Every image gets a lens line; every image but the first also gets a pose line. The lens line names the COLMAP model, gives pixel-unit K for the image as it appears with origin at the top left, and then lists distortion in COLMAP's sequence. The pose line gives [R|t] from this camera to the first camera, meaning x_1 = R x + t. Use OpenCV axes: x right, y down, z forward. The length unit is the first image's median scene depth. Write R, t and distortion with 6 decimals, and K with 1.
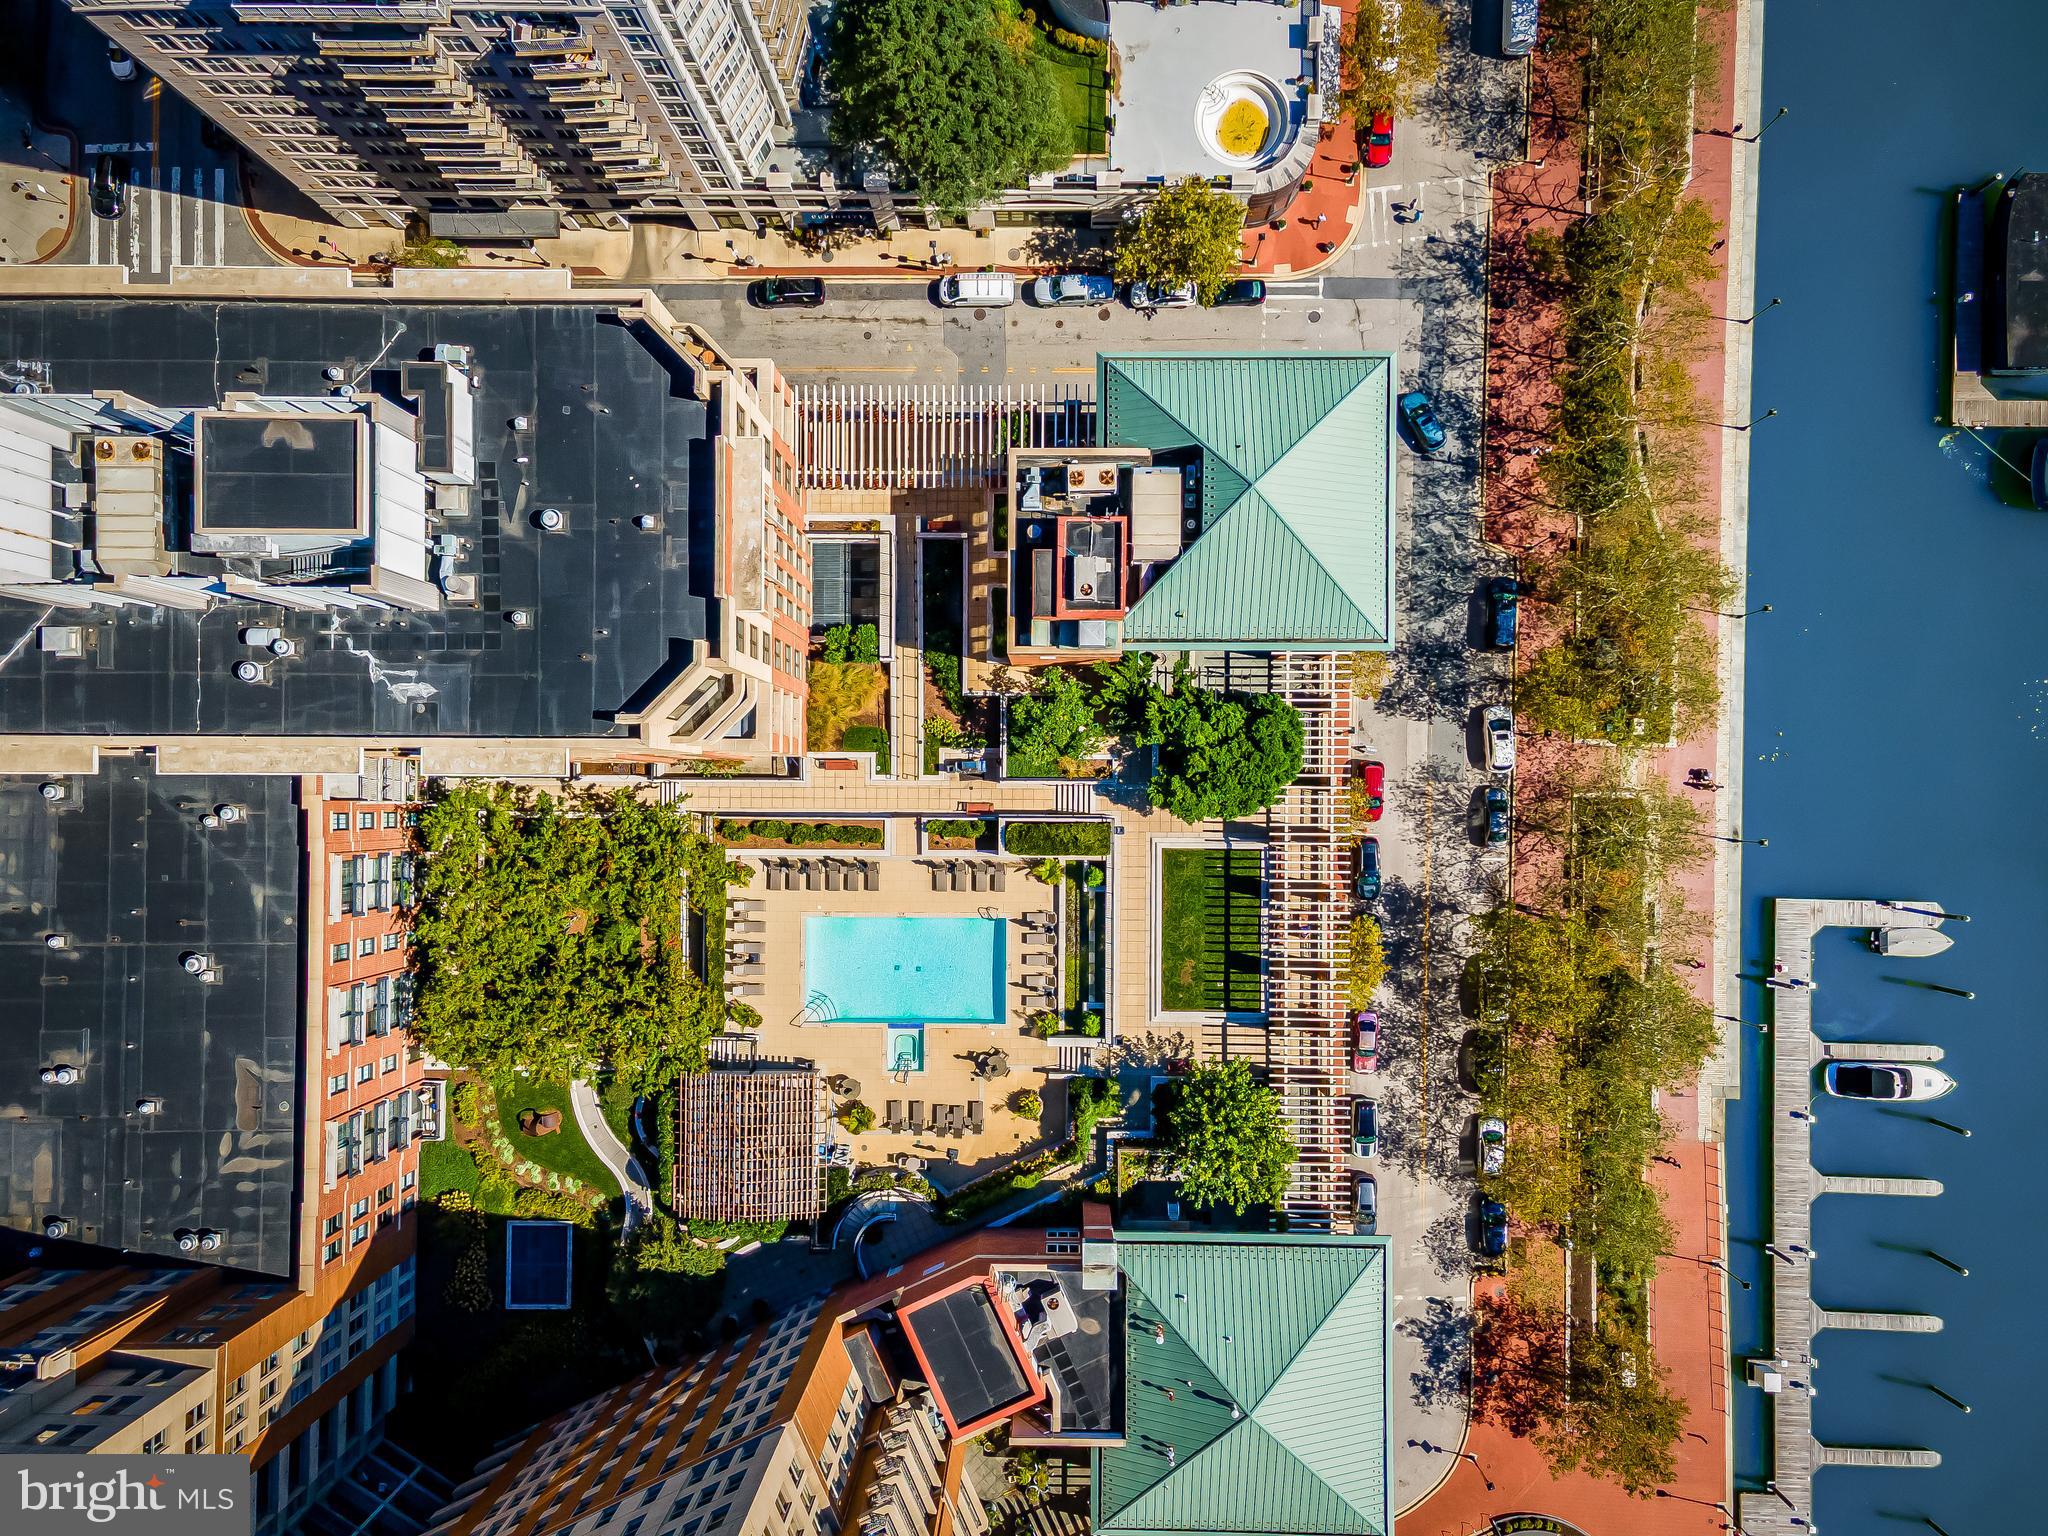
lens RADIAL K [[1488.1, 0, 1025.9], [0, 1488.1, 787.5], [0, 0, 1]] dist [0.036797, 0.018002]
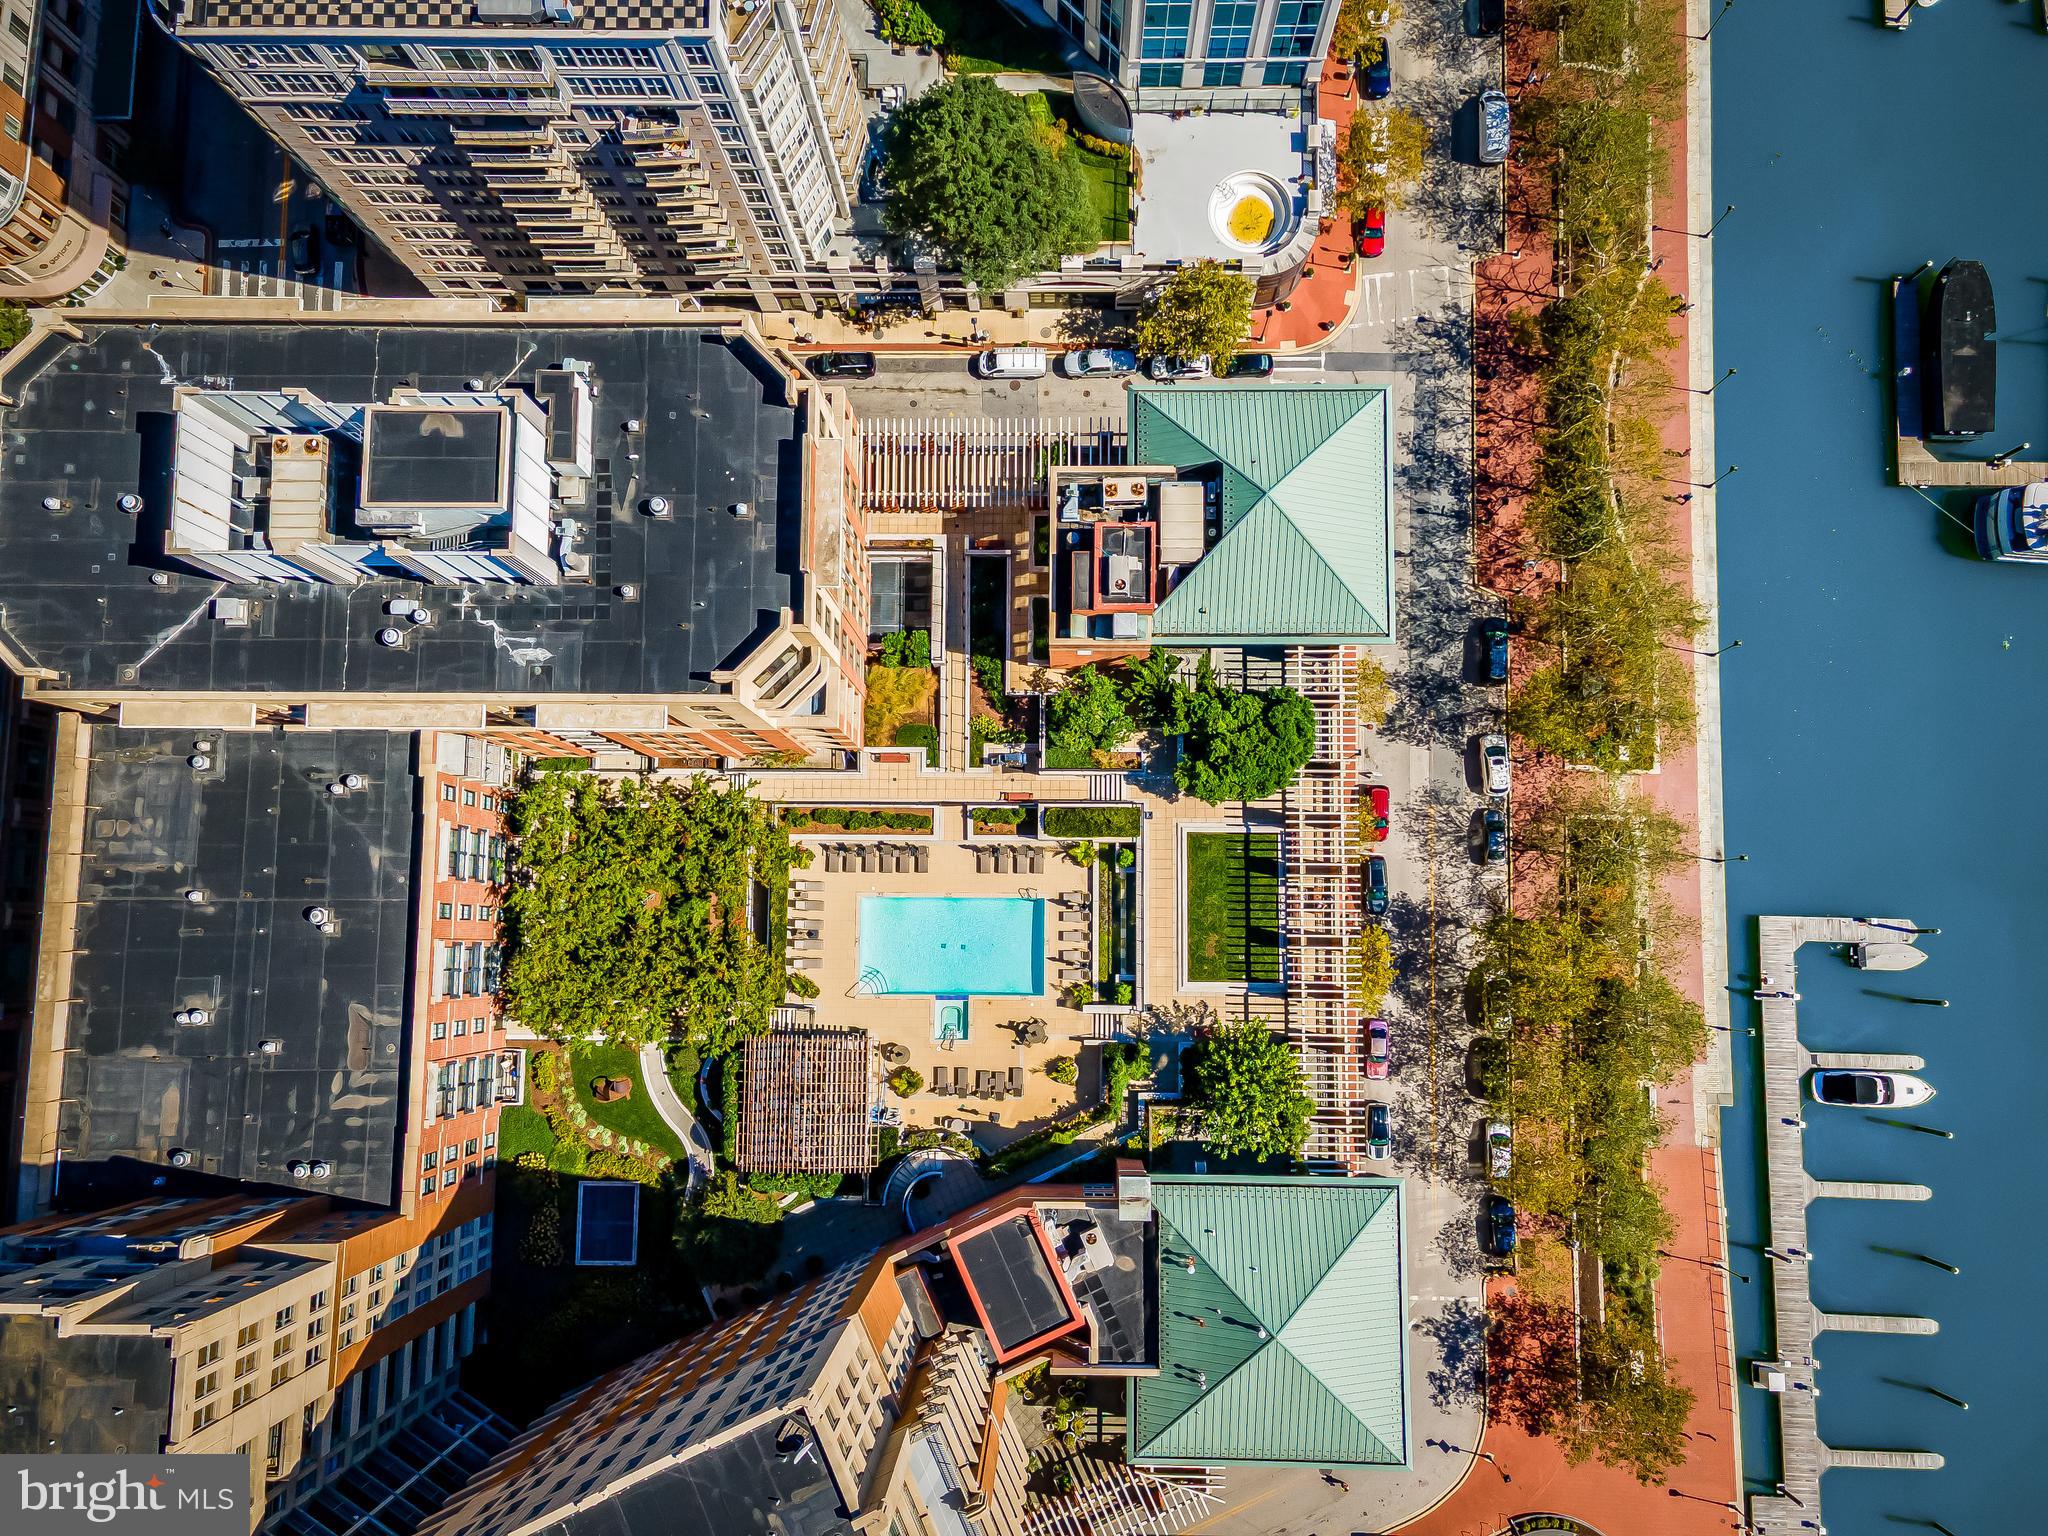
lens RADIAL K [[1488.1, 0, 1025.9], [0, 1488.1, 787.5], [0, 0, 1]] dist [0.036797, 0.018002]
pose [[0.999988, 0.002071, -0.004372, -0.022345], [-0.002481, 0.995369, -0.096091, 0.112369], [0.004153, 0.096101, 0.995363, -0.093830]]
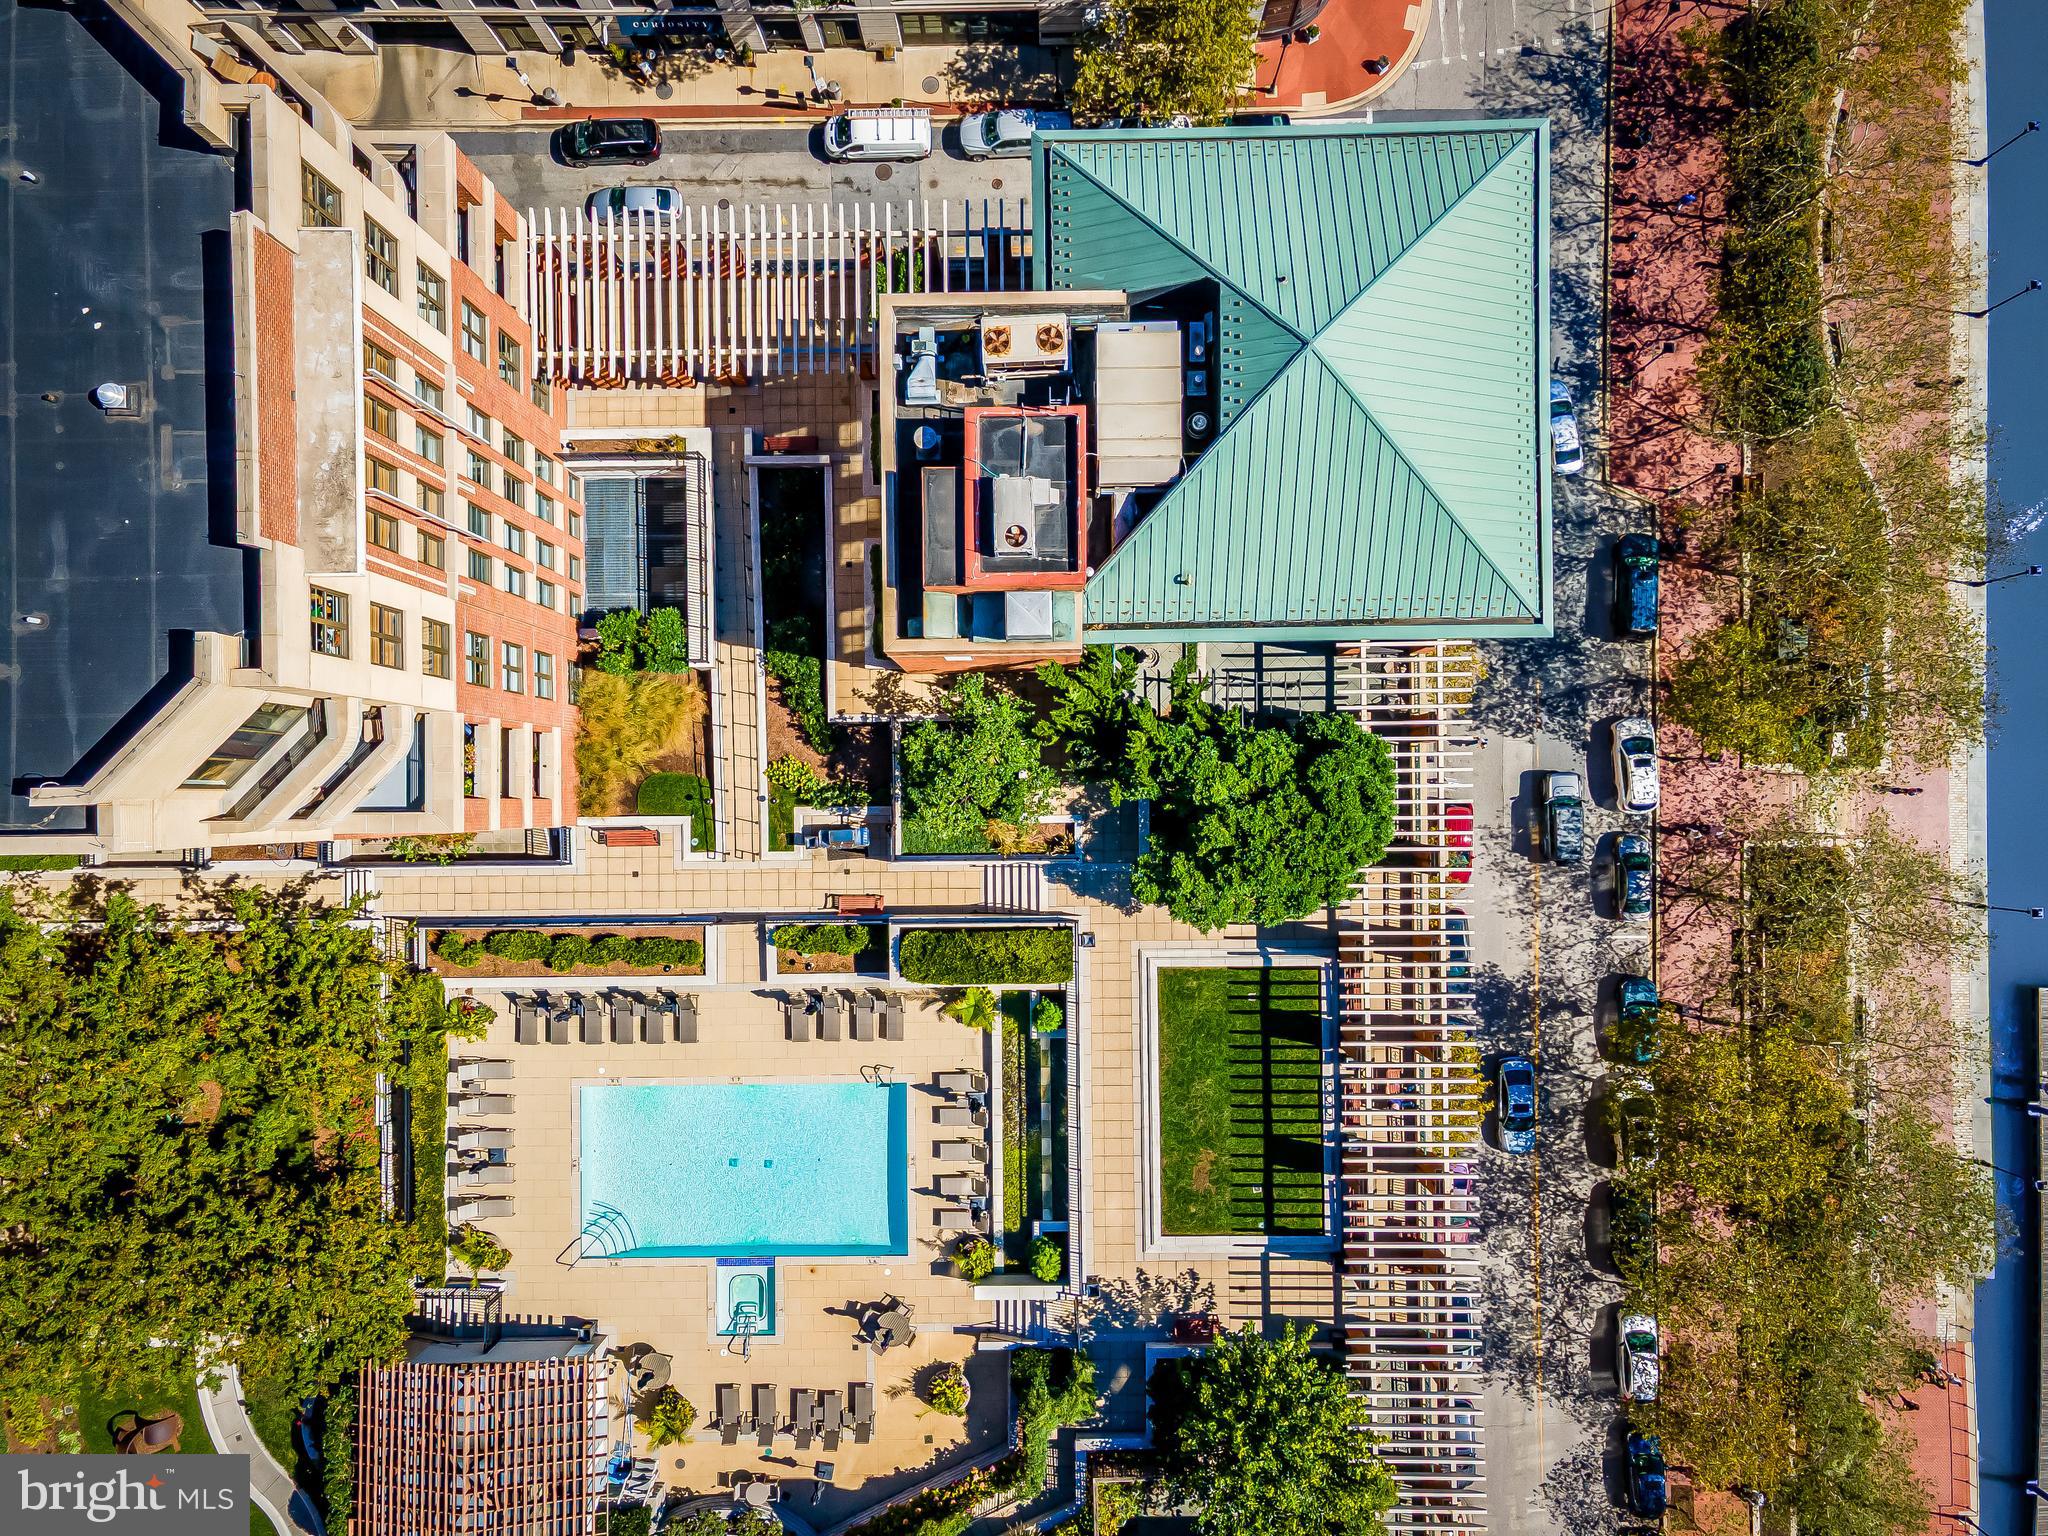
lens RADIAL K [[1492.4, 0, 1026.2], [0, 1492.4, 787.4], [0, 0, 1]] dist [0.017664, 0.050314]
pose [[0.999837, -0.016528, 0.007253, 0.033951], [0.016547, 0.999860, -0.002499, -0.032013], [-0.007211, 0.002619, 0.999971, 0.383536]]
